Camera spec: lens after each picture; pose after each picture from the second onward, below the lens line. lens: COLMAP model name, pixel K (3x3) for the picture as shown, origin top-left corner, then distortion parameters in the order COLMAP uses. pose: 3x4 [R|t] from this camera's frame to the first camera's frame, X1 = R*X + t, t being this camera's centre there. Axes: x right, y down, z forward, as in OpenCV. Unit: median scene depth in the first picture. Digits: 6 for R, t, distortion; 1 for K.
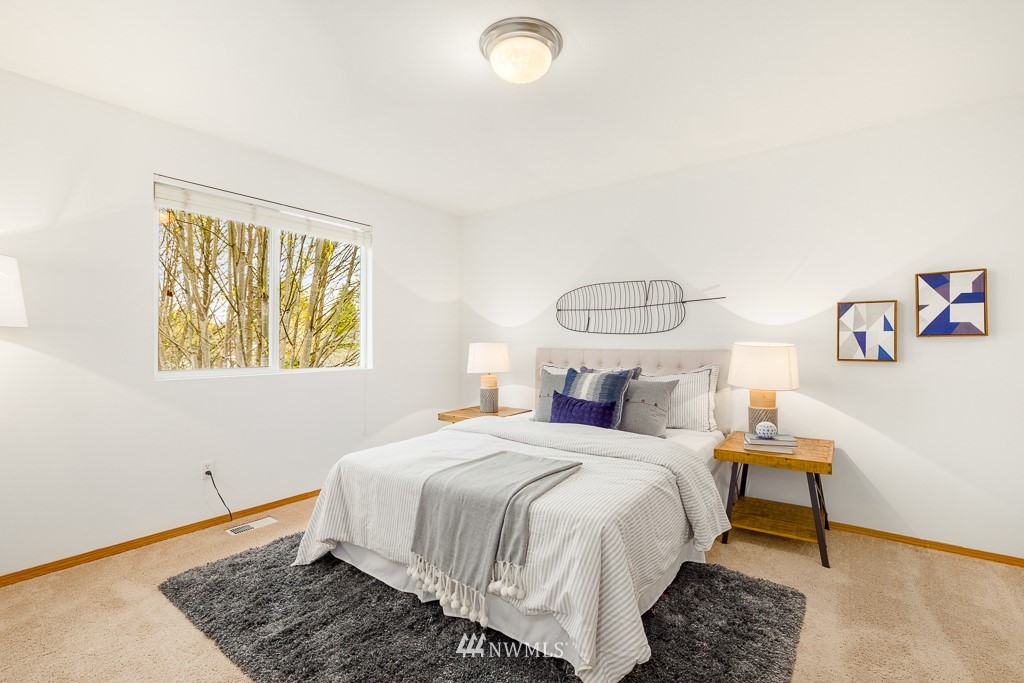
lens RADIAL K [[473.1, 0, 494.5], [0, 473.1, 343.4], [0, 0, 1]] dist [0.000059, -0.000048]
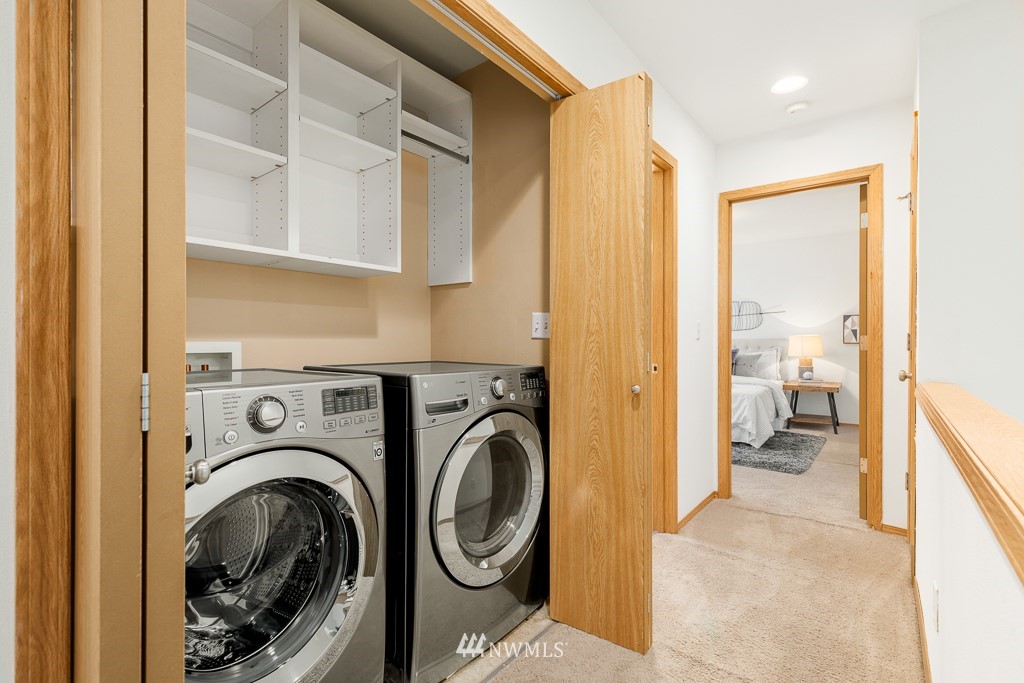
lens RADIAL K [[460.5, 0, 512.0], [0, 460.5, 341.5], [0, 0, 1]] dist [0.002752, -0.000009]
pose [[0.999675, 0.001418, -0.025448, -0.662778], [-0.001404, 0.999999, 0.000555, 0.028832], [0.025449, -0.000519, 0.999676, -1.040799]]
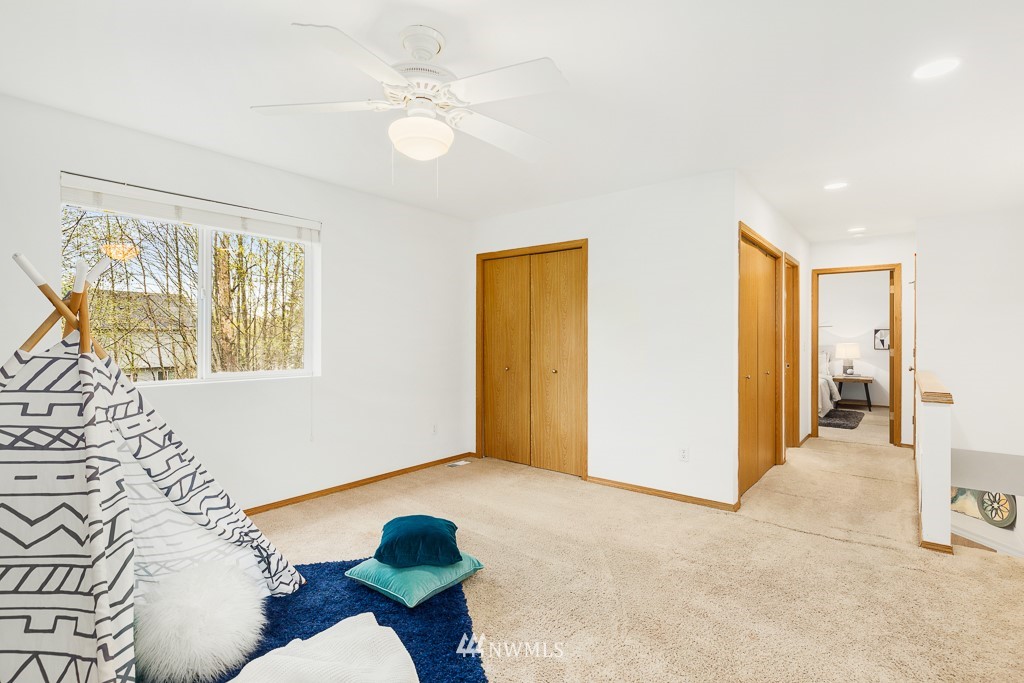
lens RADIAL K [[492.6, 0, 514.8], [0, 492.6, 341.1], [0, 0, 1]] dist [0.005275, 0.000242]
pose [[0.999905, 0.001691, -0.013698, -1.466413], [-0.001668, 0.999997, 0.001712, -0.016619], [0.013701, -0.001689, 0.999905, -2.099664]]
